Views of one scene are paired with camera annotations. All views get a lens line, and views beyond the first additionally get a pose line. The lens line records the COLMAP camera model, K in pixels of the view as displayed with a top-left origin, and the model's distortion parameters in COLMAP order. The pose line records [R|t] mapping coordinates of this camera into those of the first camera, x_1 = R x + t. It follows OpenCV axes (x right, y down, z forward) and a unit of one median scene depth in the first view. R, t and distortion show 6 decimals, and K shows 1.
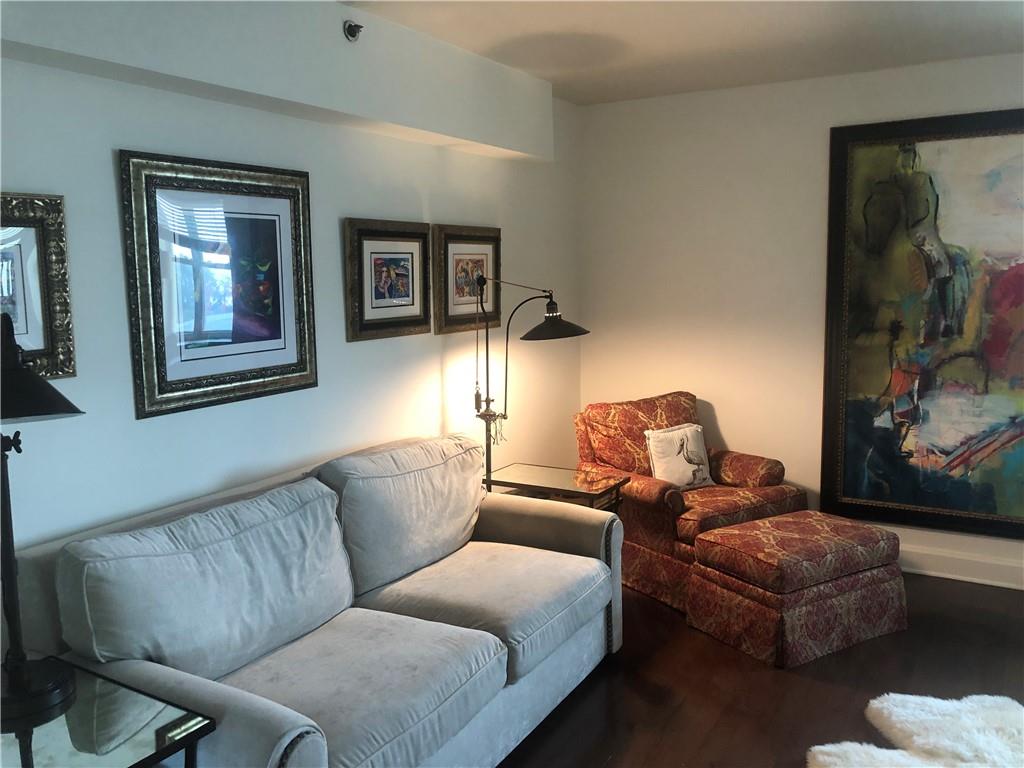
lens RADIAL K [[834.3, 0, 509.0], [0, 834.3, 371.3], [0, 0, 1]] dist [0.050371, -0.074631]
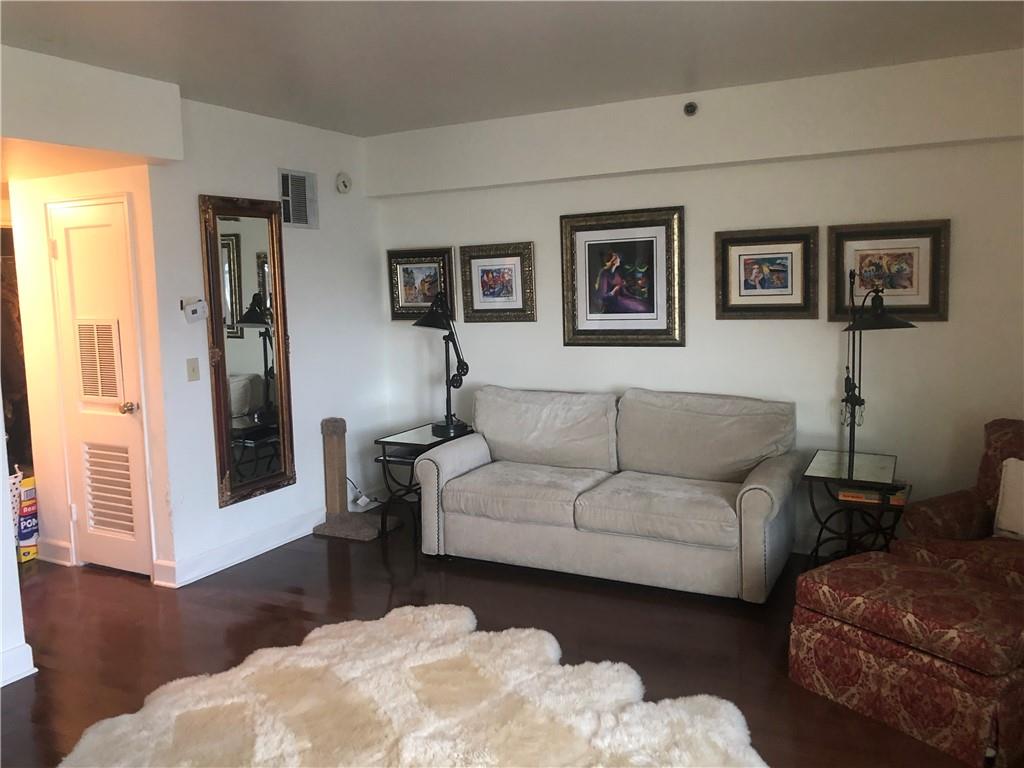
lens RADIAL K [[834.3, 0, 509.0], [0, 834.3, 371.3], [0, 0, 1]] dist [0.050371, -0.074631]
pose [[0.047866, 0.118617, -0.991786, 1.002702], [-0.091908, 0.989235, 0.113876, -0.064623], [0.994616, 0.085702, 0.058253, 0.480024]]
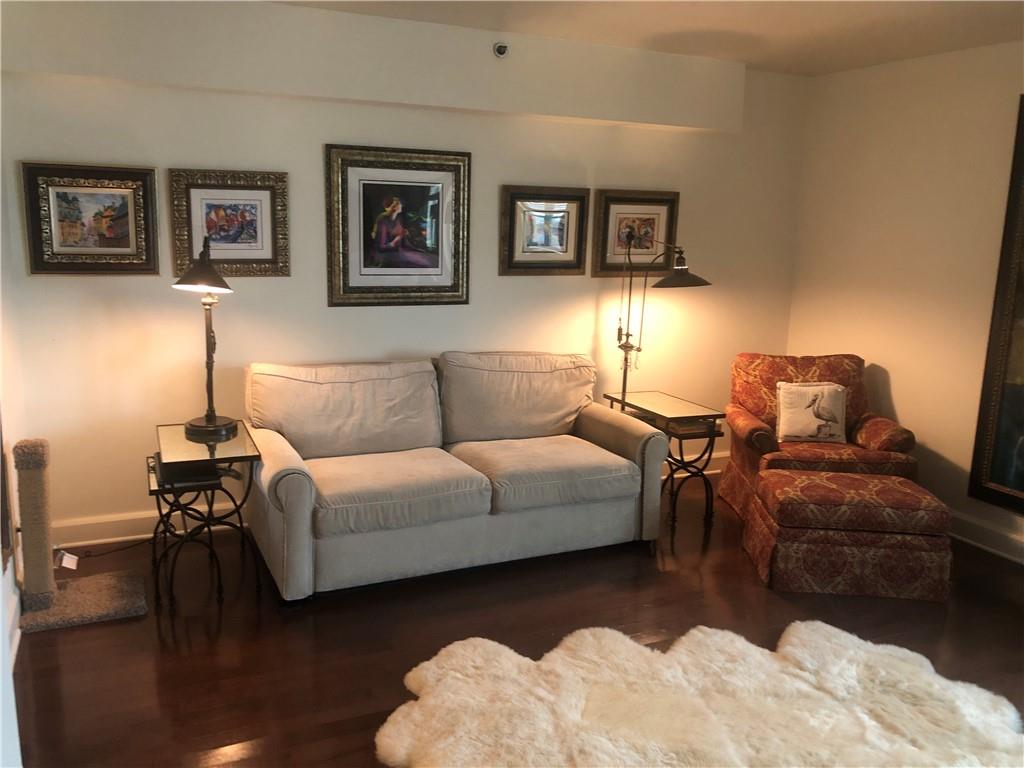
lens RADIAL K [[834.3, 0, 509.0], [0, 834.3, 371.3], [0, 0, 1]] dist [0.050371, -0.074631]
pose [[0.823771, 0.140946, -0.549122, 0.500373], [-0.108557, 0.989895, 0.091228, -0.004518], [0.556431, -0.015540, 0.830748, -0.117374]]
